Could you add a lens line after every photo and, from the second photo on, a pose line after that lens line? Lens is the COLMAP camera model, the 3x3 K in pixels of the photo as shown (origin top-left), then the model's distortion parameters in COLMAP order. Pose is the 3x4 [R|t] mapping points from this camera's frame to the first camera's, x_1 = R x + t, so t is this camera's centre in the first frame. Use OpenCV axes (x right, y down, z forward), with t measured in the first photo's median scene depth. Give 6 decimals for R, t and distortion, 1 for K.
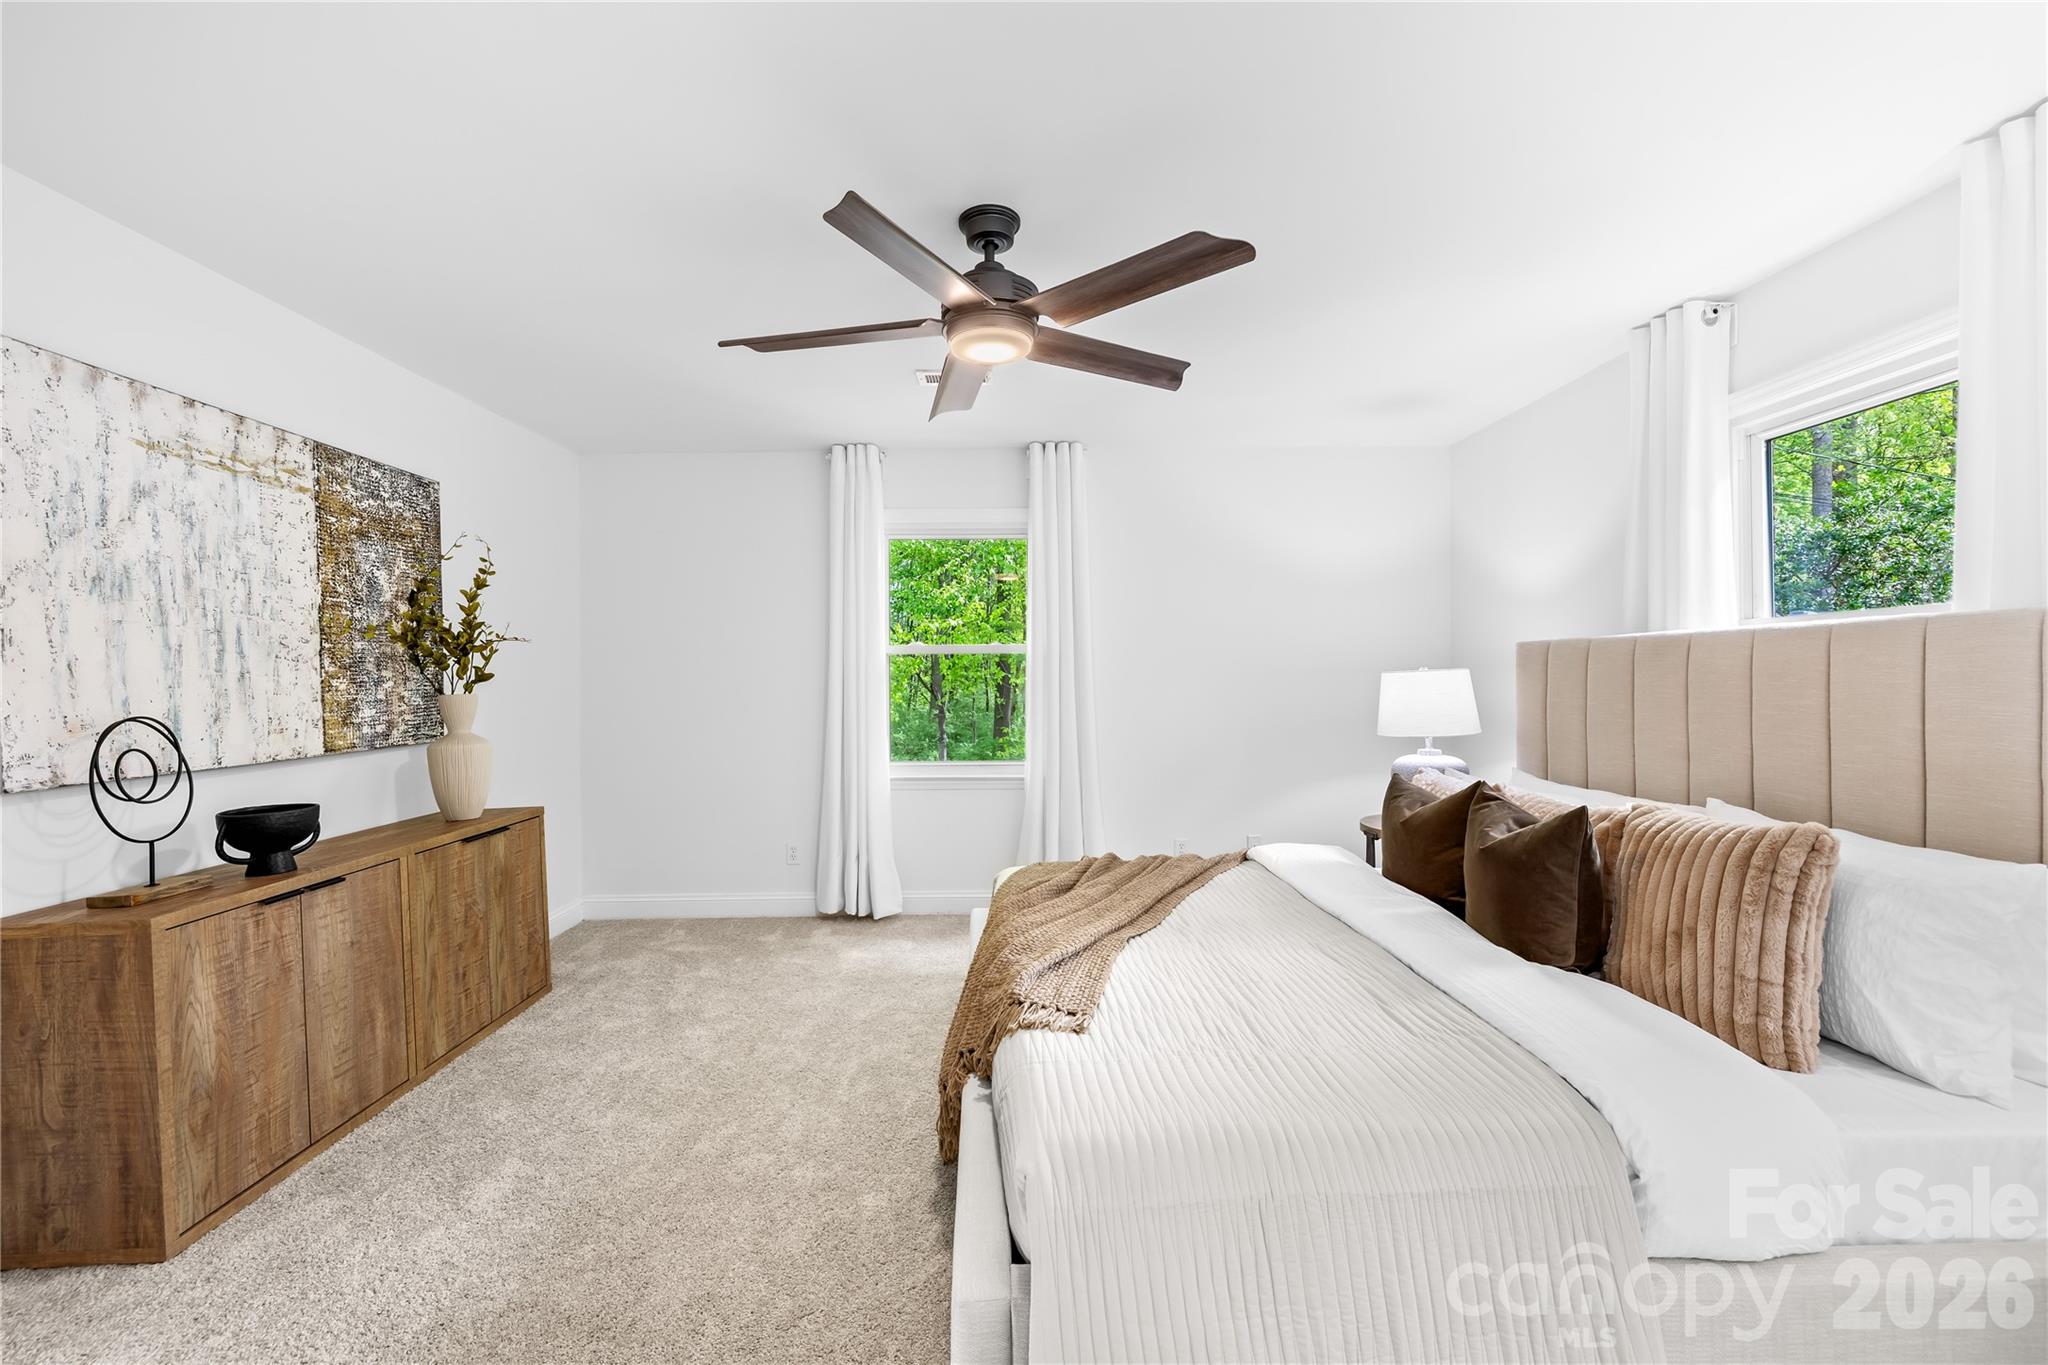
lens RADIAL K [[863.7, 0, 1029.1], [0, 863.7, 676.3], [0, 0, 1]] dist [0.001379, 0.000143]
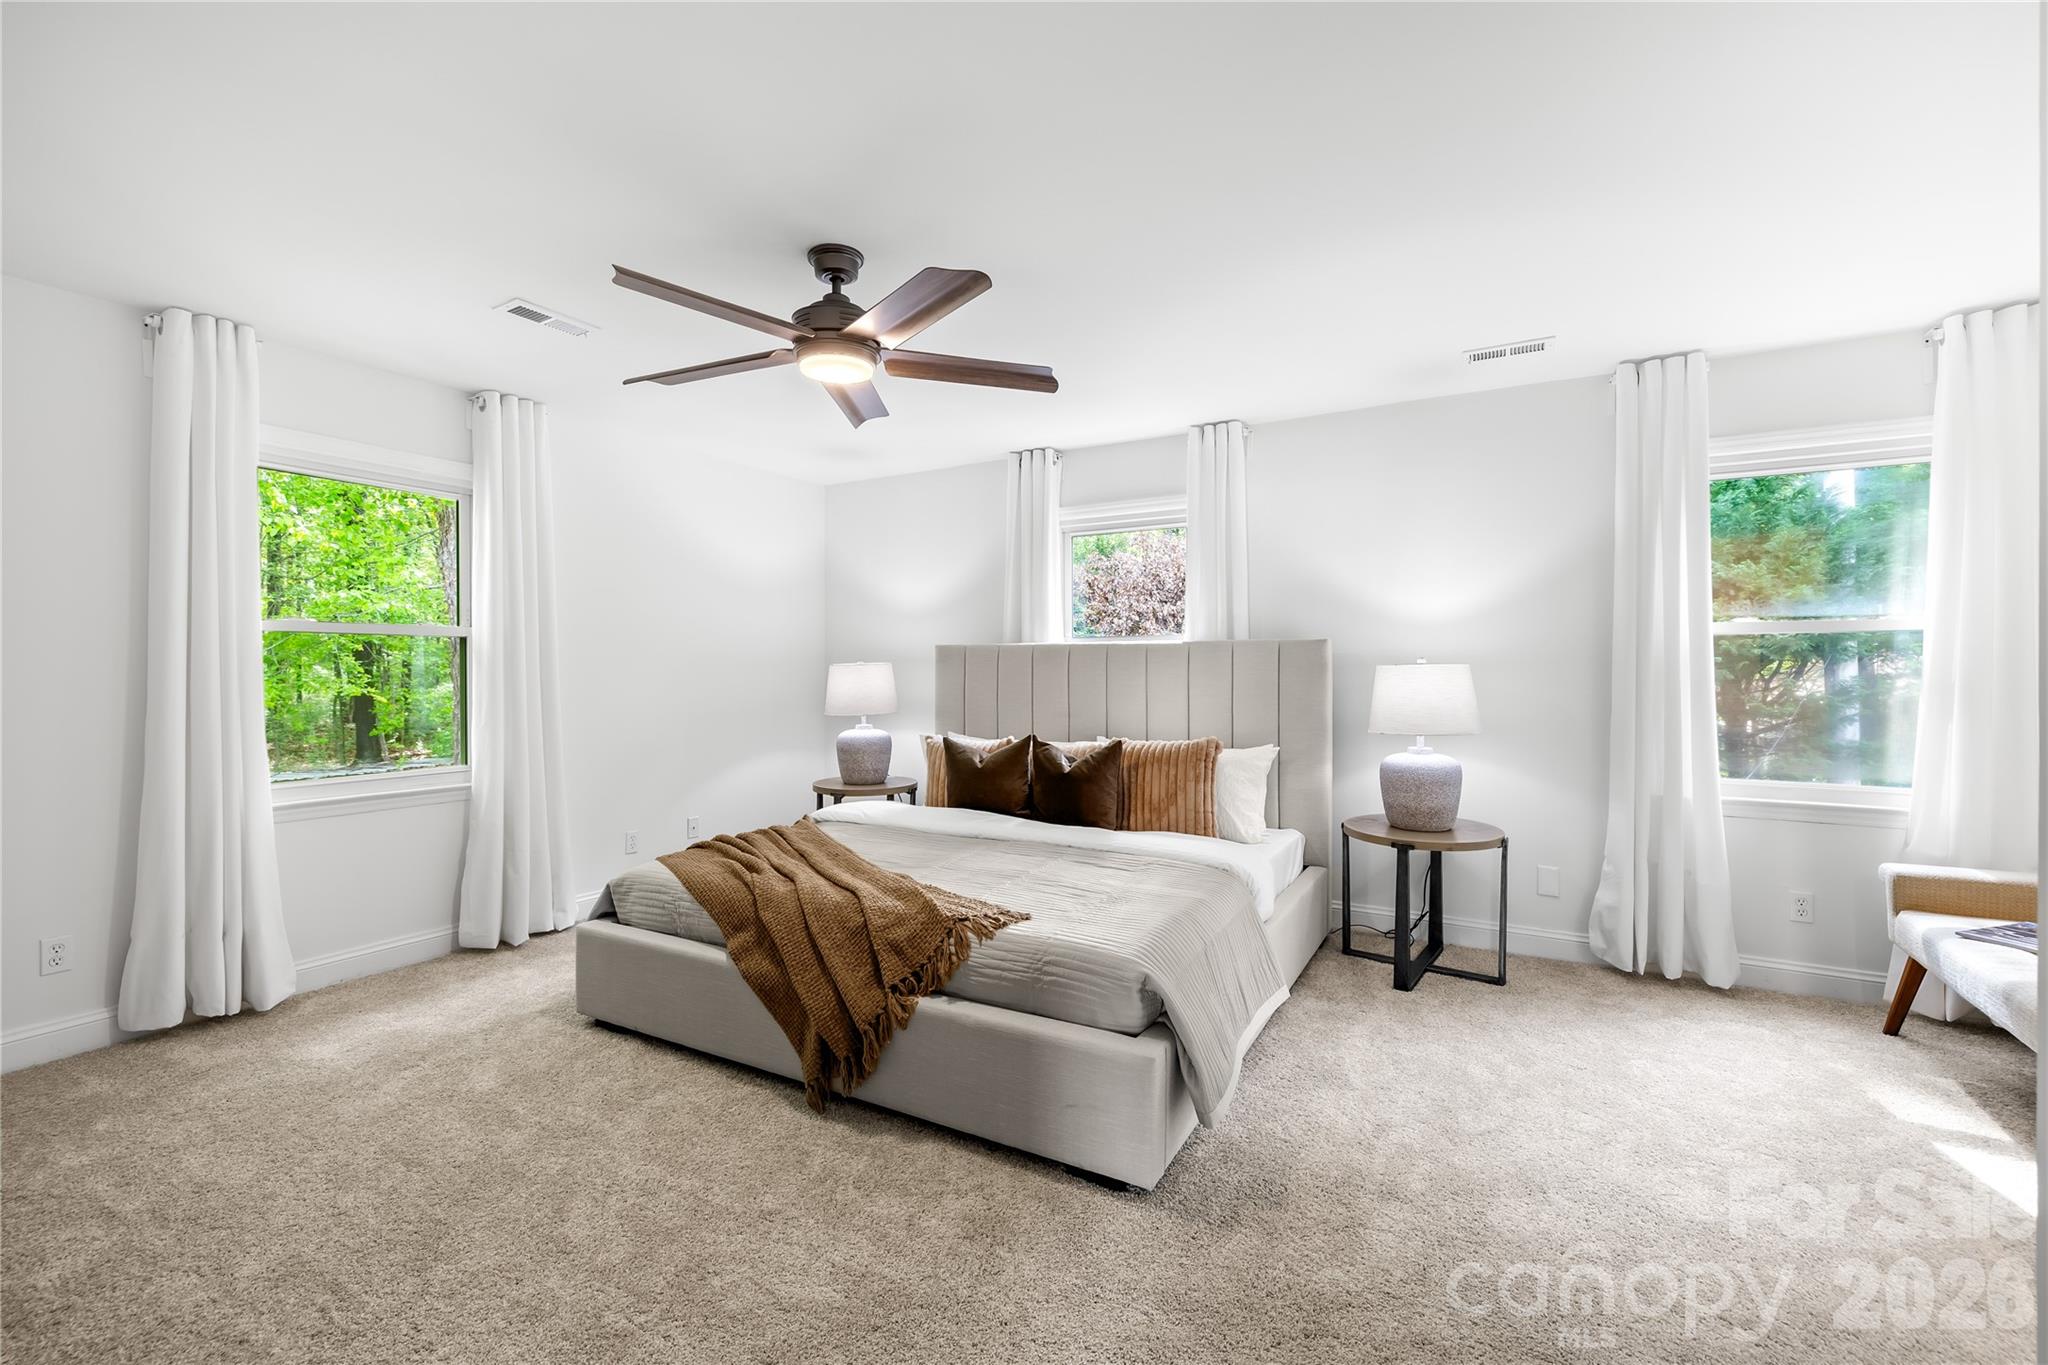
lens RADIAL K [[863.7, 0, 1029.1], [0, 863.7, 677.7], [0, 0, 1]] dist [0.001379, 0.000143]
pose [[0.507929, -0.004261, 0.861388, -0.716710], [-0.006197, 0.999944, 0.008601, 0.001403], [-0.861377, -0.009707, 0.507874, 0.170285]]
